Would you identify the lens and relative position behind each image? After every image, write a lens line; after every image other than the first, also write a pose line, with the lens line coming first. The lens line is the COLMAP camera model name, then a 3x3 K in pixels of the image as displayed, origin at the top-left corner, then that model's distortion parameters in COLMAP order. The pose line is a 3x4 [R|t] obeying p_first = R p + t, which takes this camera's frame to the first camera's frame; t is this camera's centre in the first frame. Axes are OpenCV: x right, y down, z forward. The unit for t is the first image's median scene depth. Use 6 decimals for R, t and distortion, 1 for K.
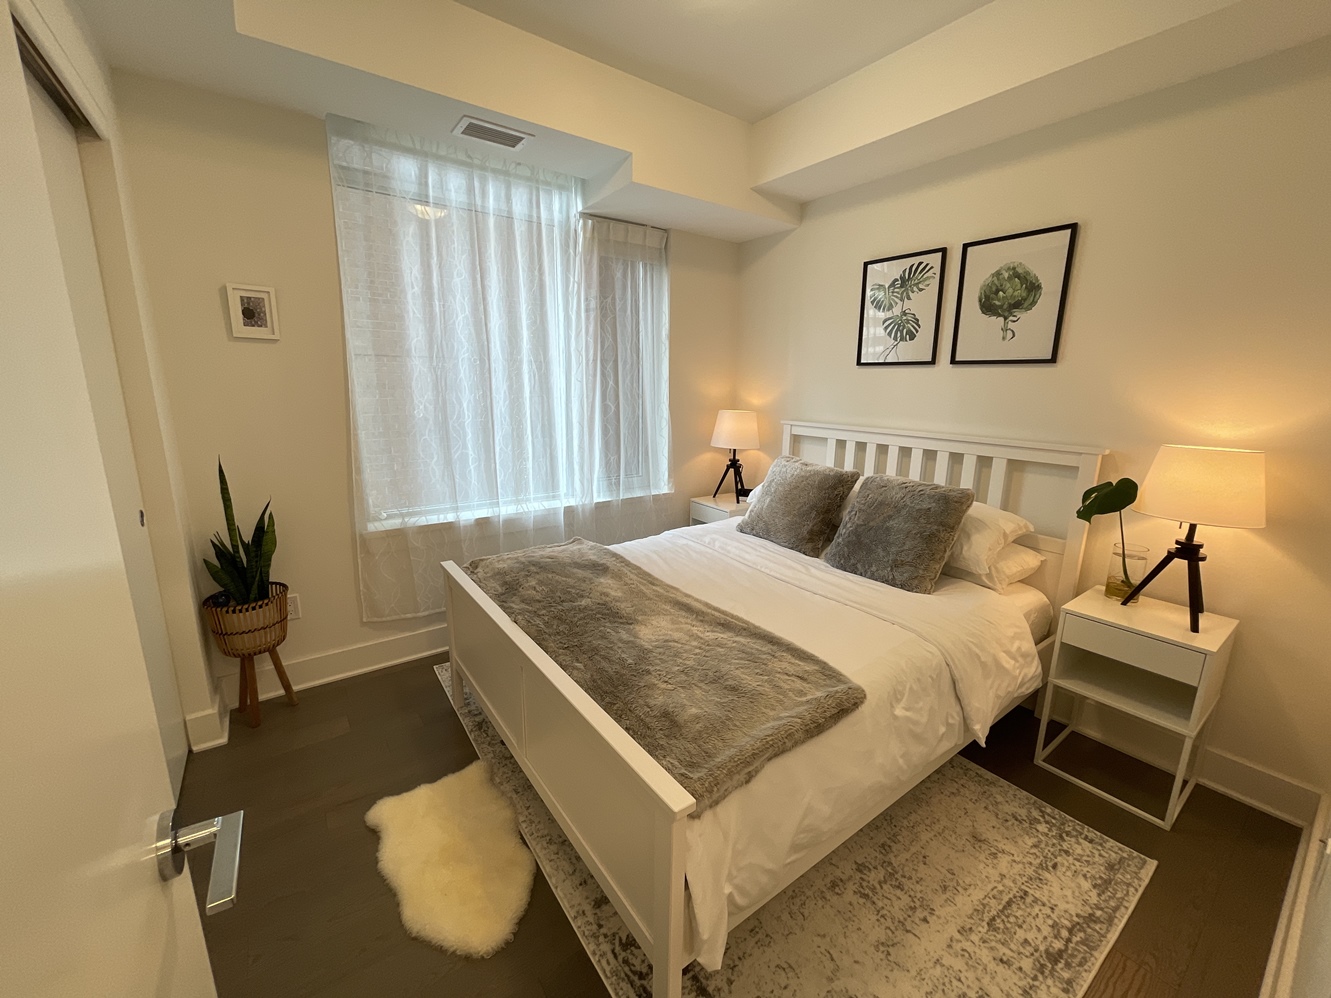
lens RADIAL K [[538.0, 0, 668.1], [0, 538.0, 496.2], [0, 0, 1]] dist [-0.002750, -0.000172]
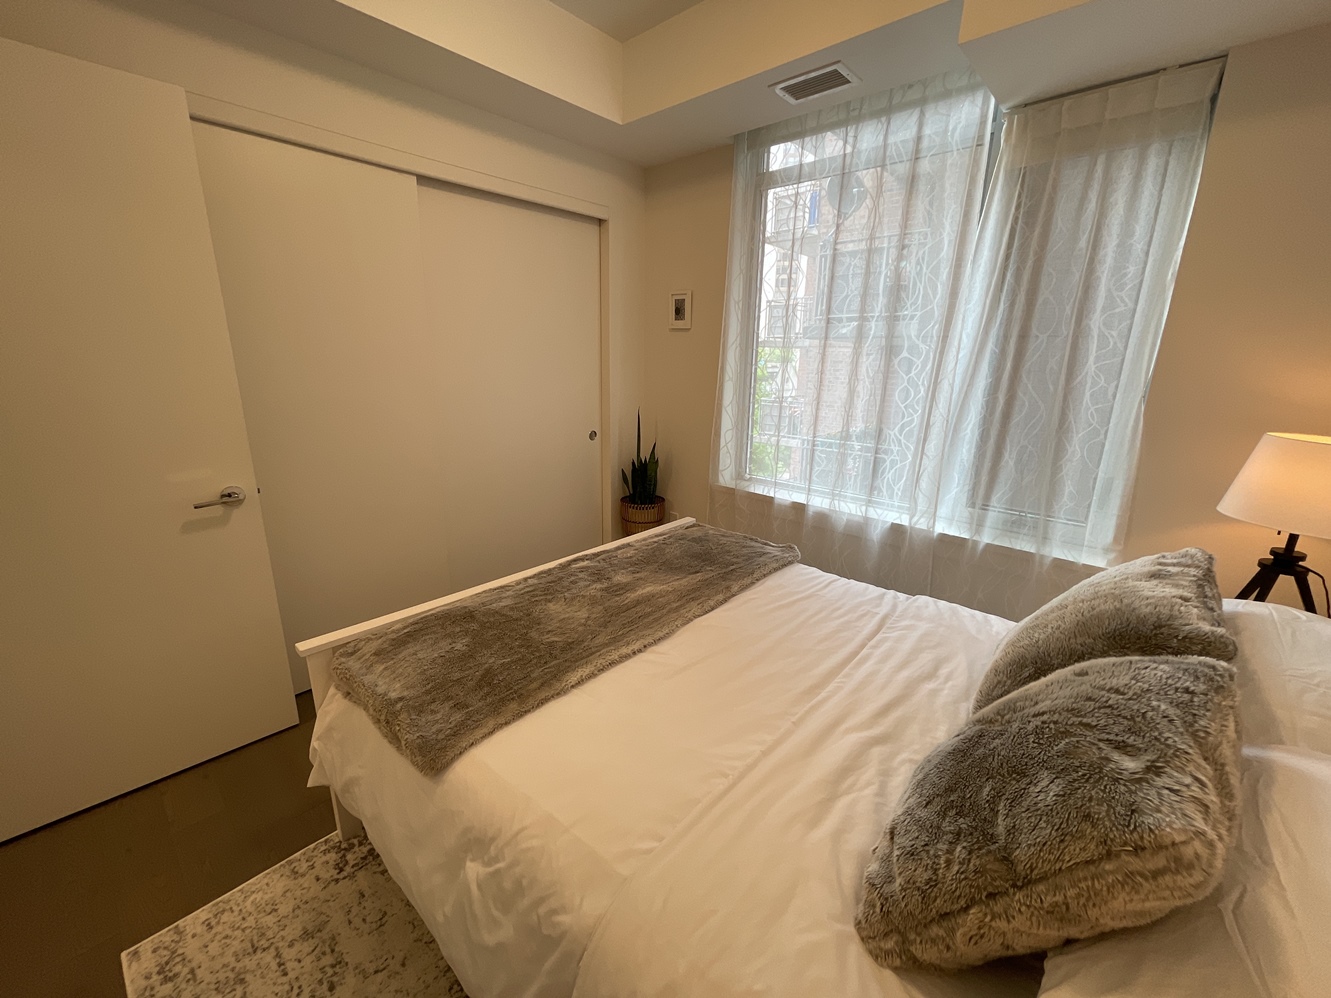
lens RADIAL K [[538.0, 0, 668.1], [0, 538.0, 496.2], [0, 0, 1]] dist [-0.002750, -0.000172]
pose [[0.201812, 0.242564, -0.948912, 0.545668], [-0.219223, 0.955453, 0.197613, -0.114801], [0.954575, 0.168143, 0.245998, 0.554410]]
